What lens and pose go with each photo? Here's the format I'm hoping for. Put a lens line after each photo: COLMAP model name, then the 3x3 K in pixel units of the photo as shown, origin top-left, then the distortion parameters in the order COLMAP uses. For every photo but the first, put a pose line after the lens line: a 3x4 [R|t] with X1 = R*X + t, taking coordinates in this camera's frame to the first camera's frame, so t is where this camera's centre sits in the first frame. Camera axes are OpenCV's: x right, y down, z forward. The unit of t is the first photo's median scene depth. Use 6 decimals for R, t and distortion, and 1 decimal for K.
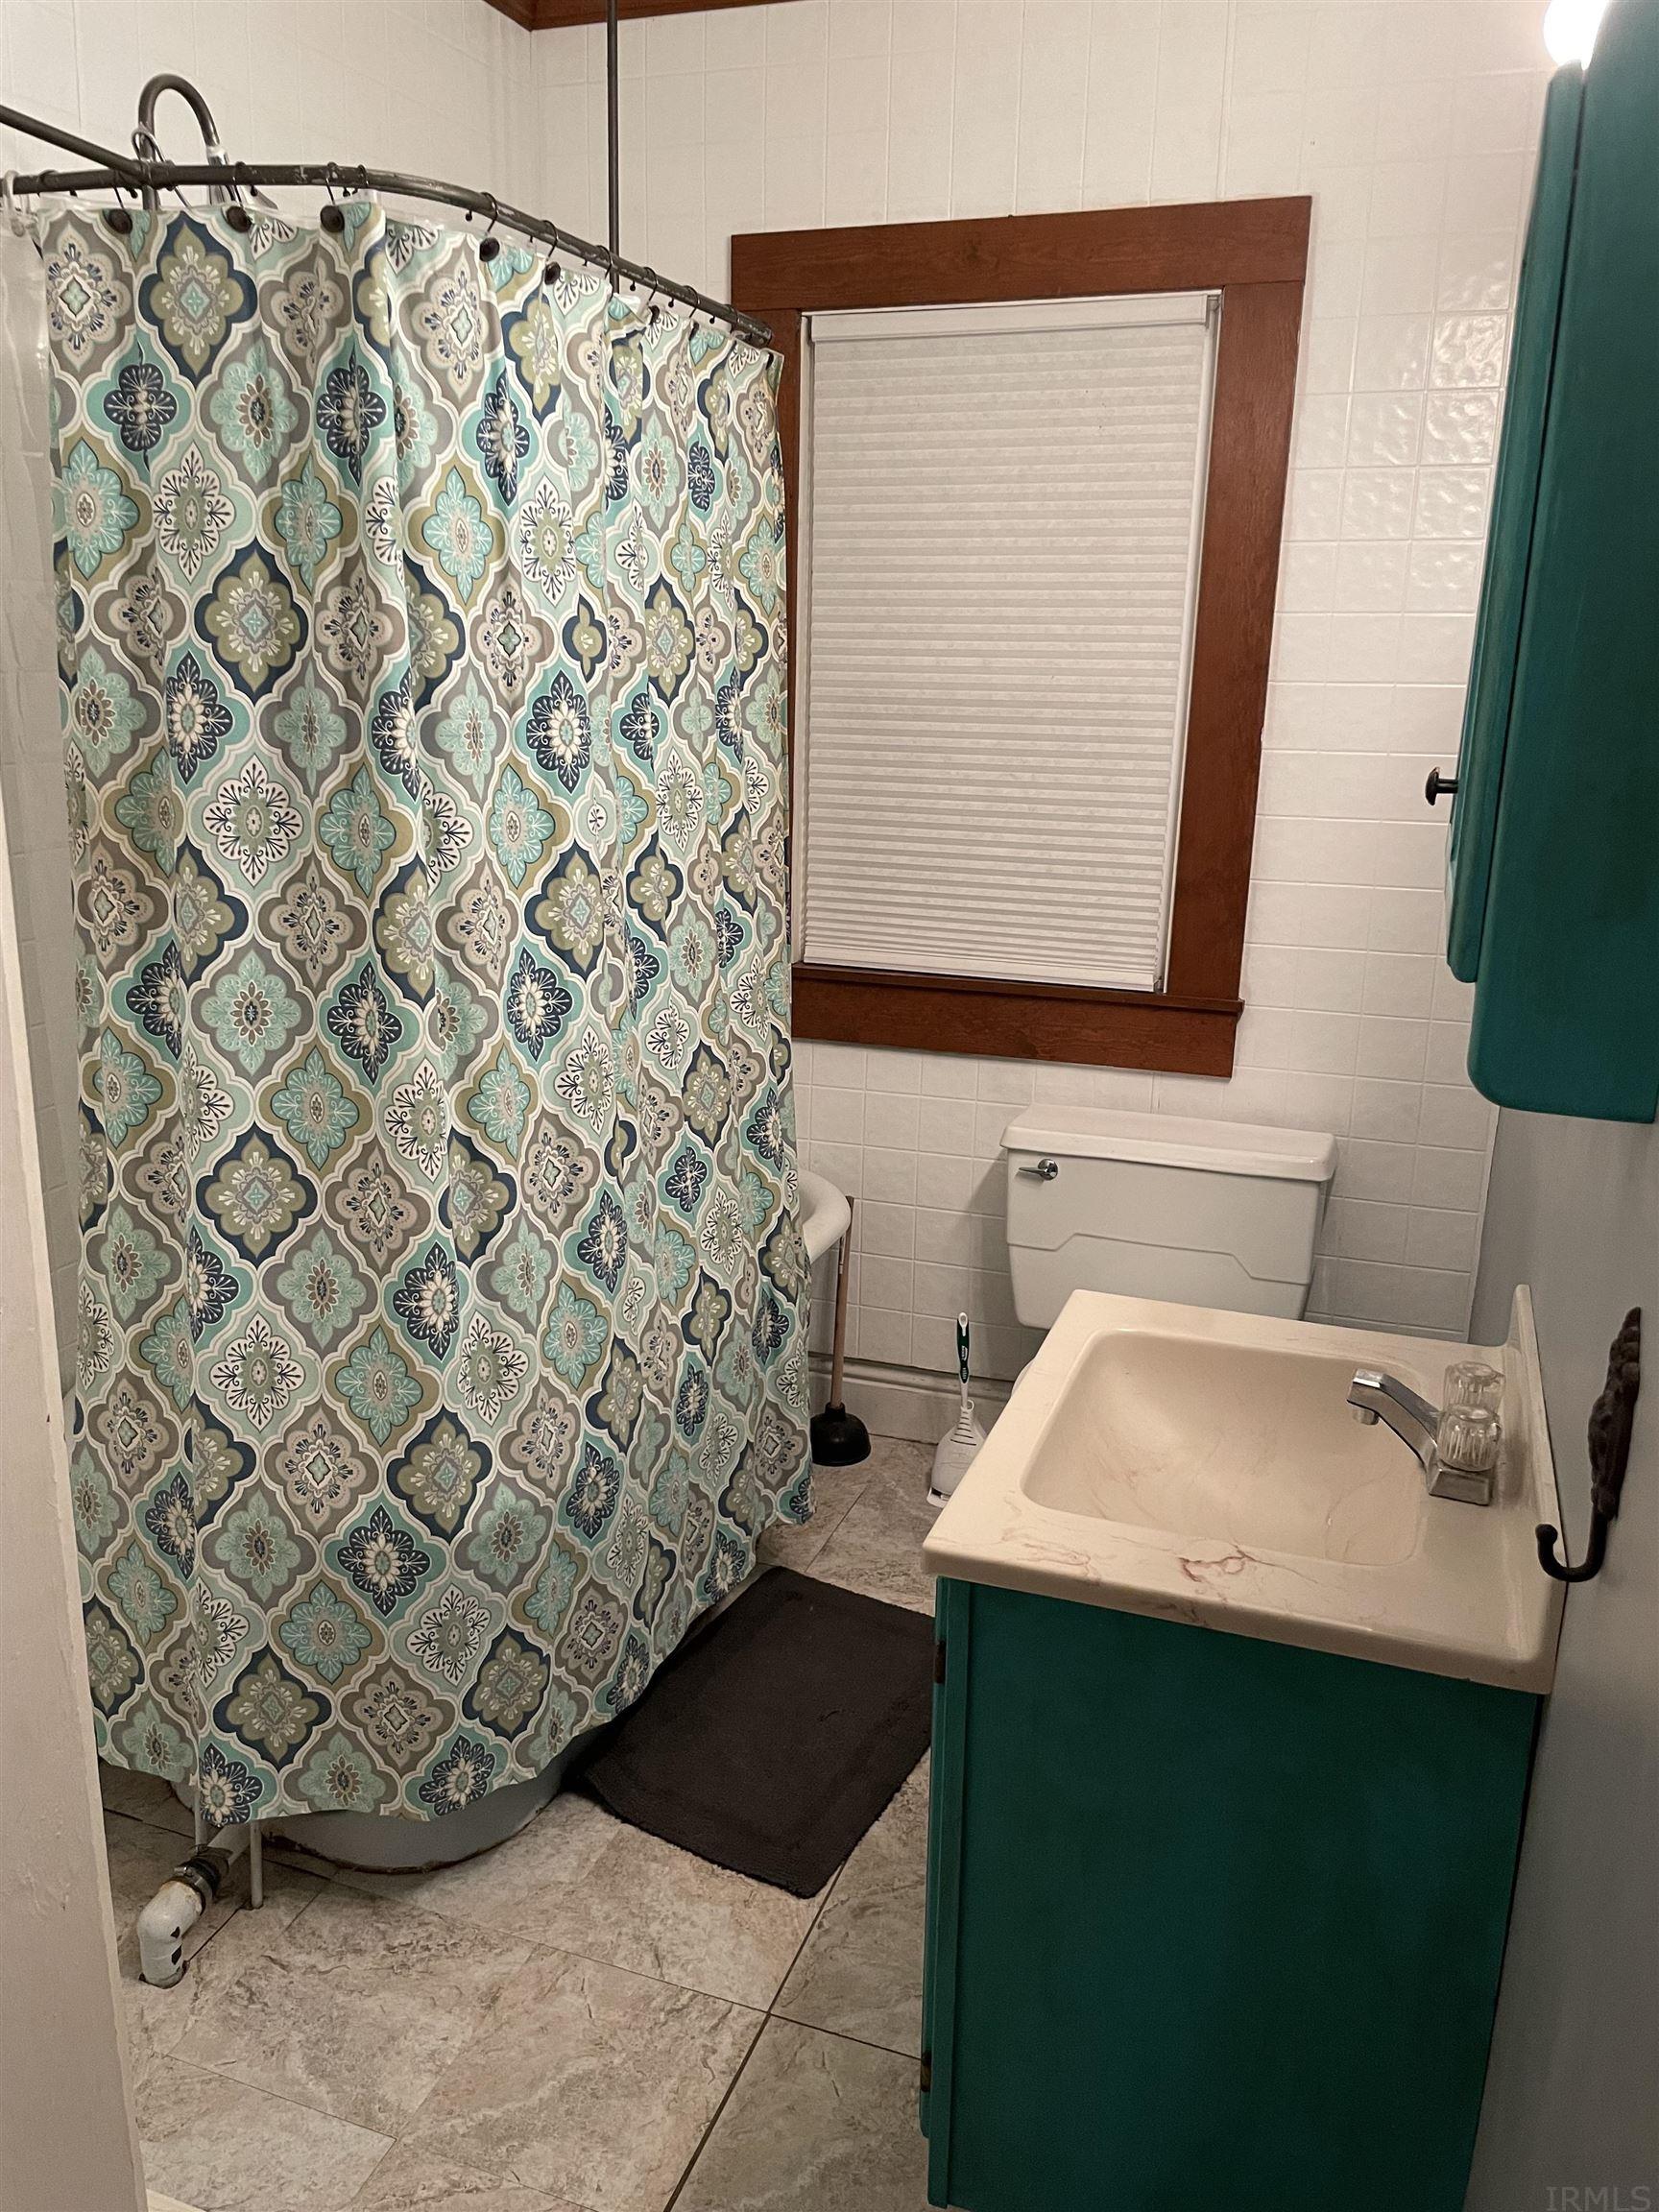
lens RADIAL K [[1677.7, 0, 831.8], [0, 1677.7, 1108.6], [0, 0, 1]] dist [0.084302, -0.121636]
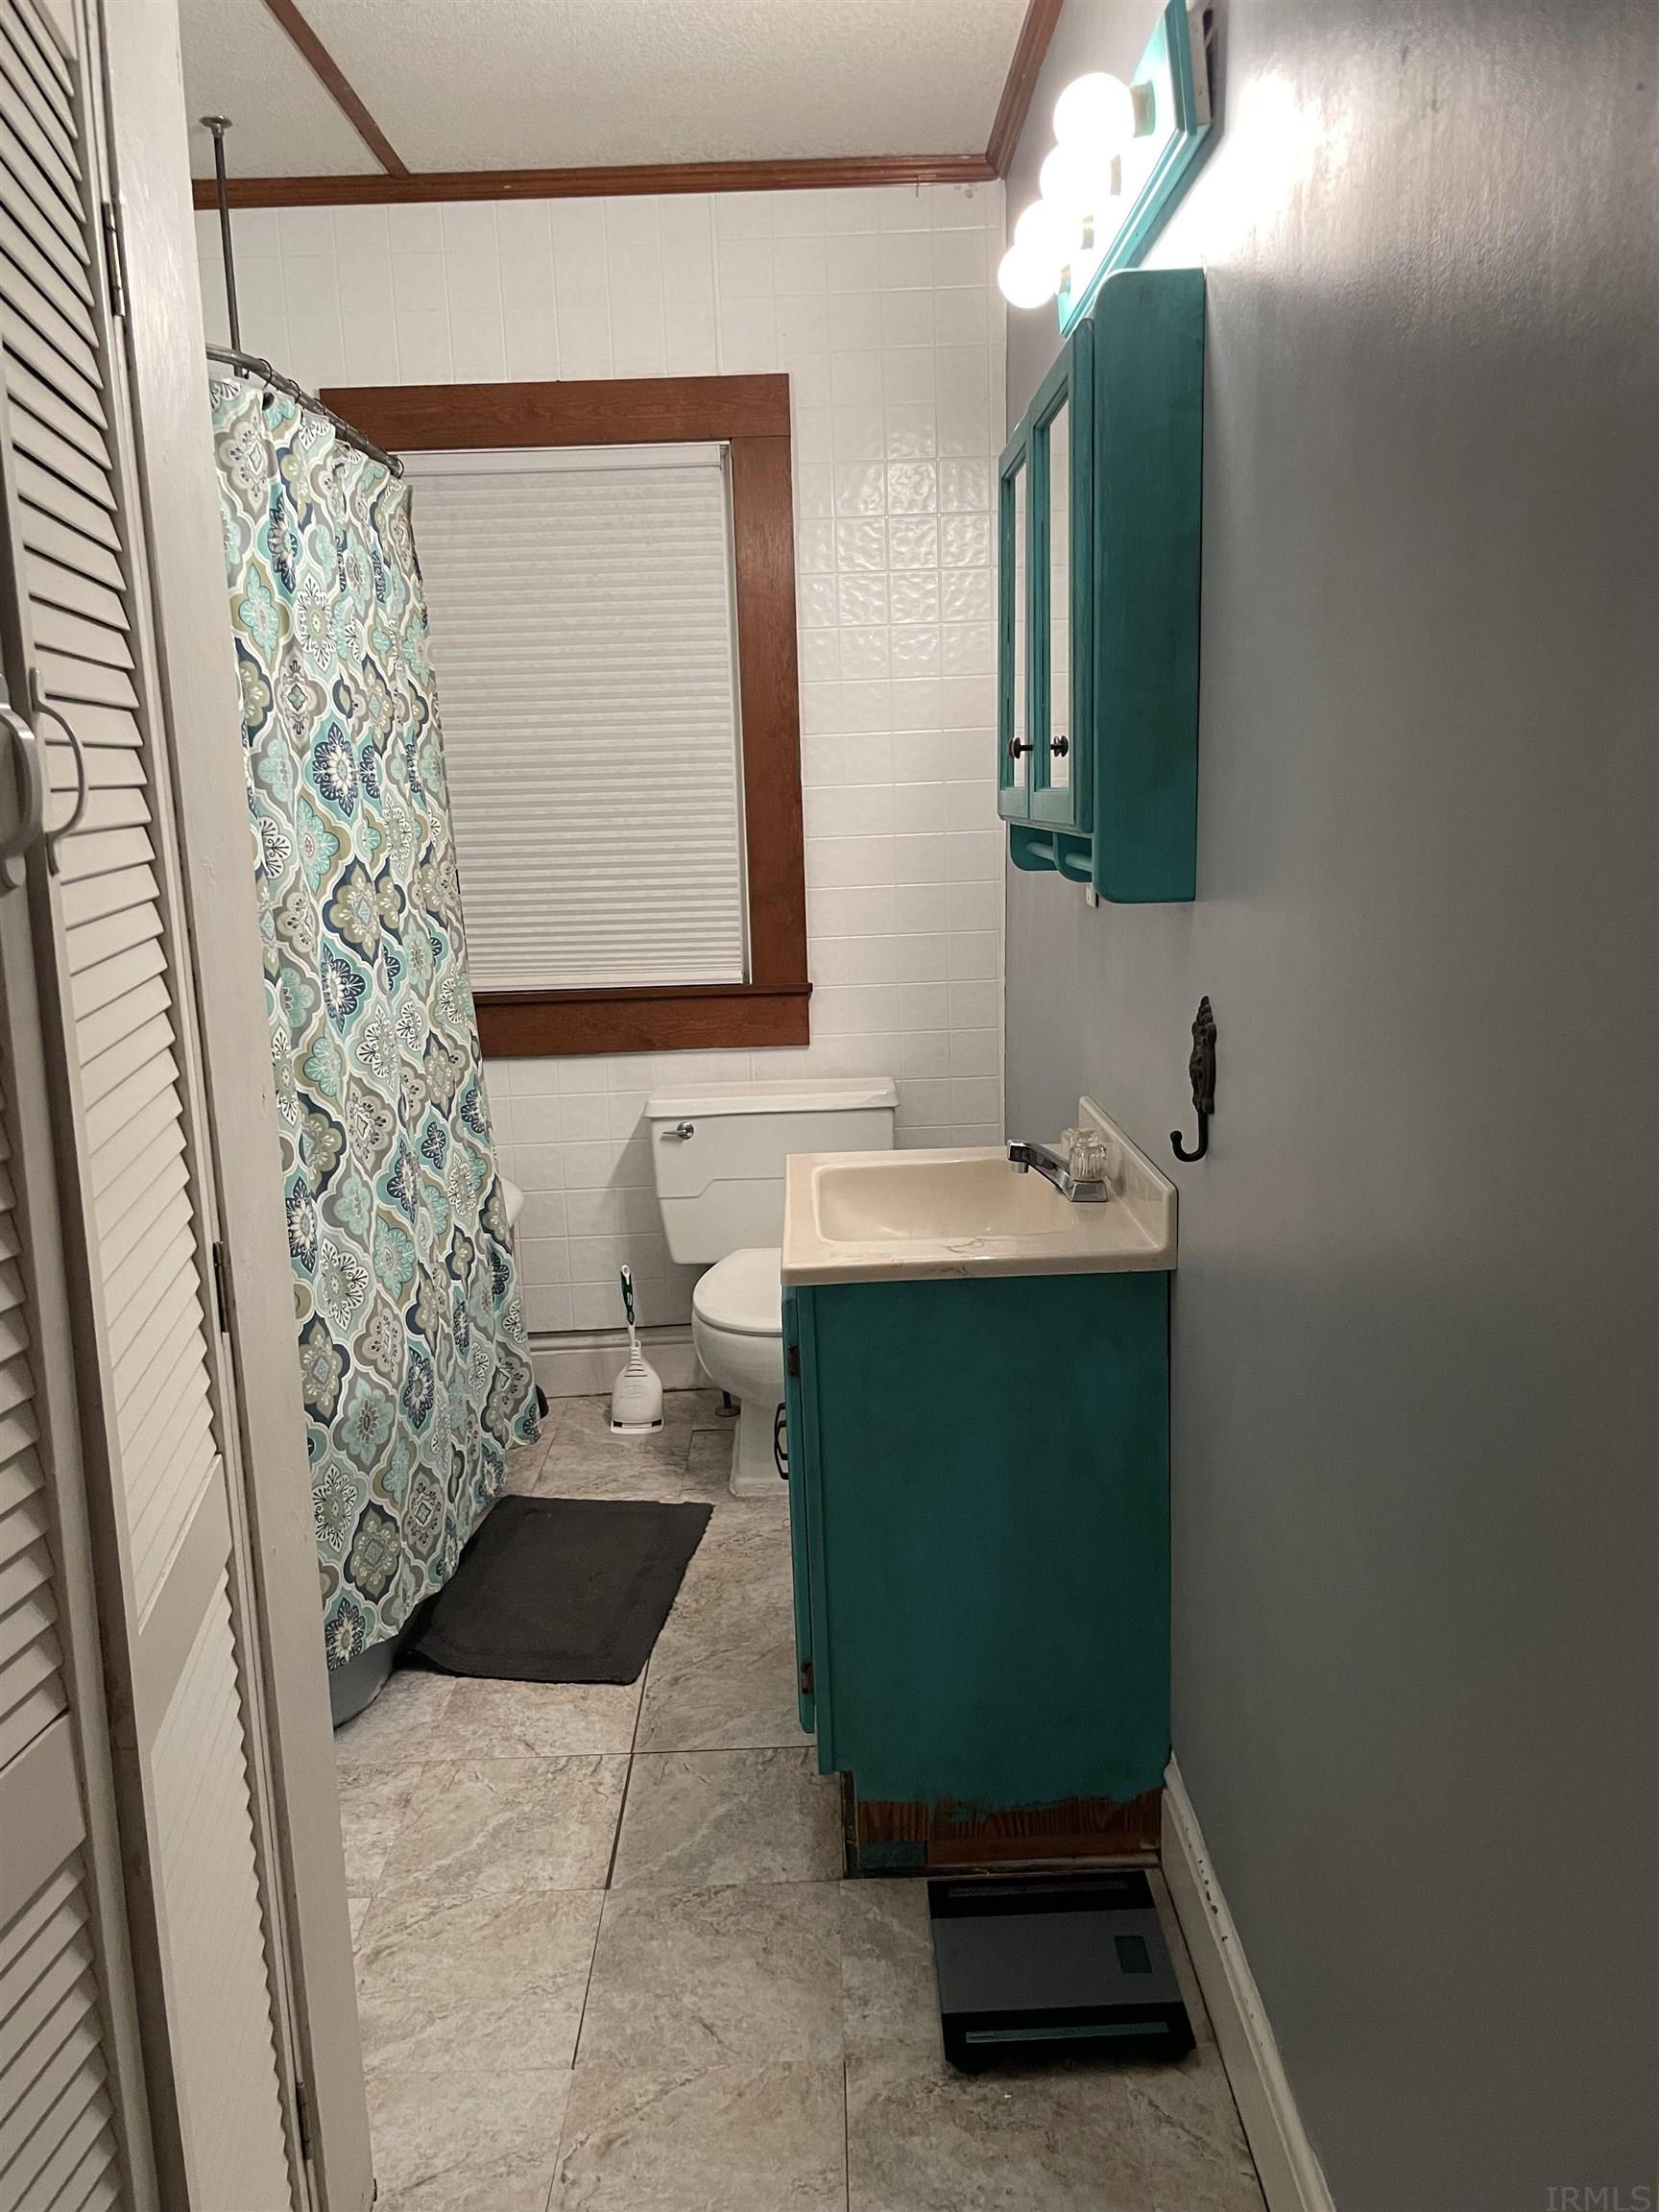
lens RADIAL K [[1677.7, 0, 826.8], [0, 1677.7, 1109.9], [0, 0, 1]] dist [0.084302, -0.121636]
pose [[0.935231, -0.117470, 0.333981, -0.234205], [0.141463, 0.988762, -0.048358, 0.121802], [-0.324547, 0.092472, 0.941339, -0.246889]]
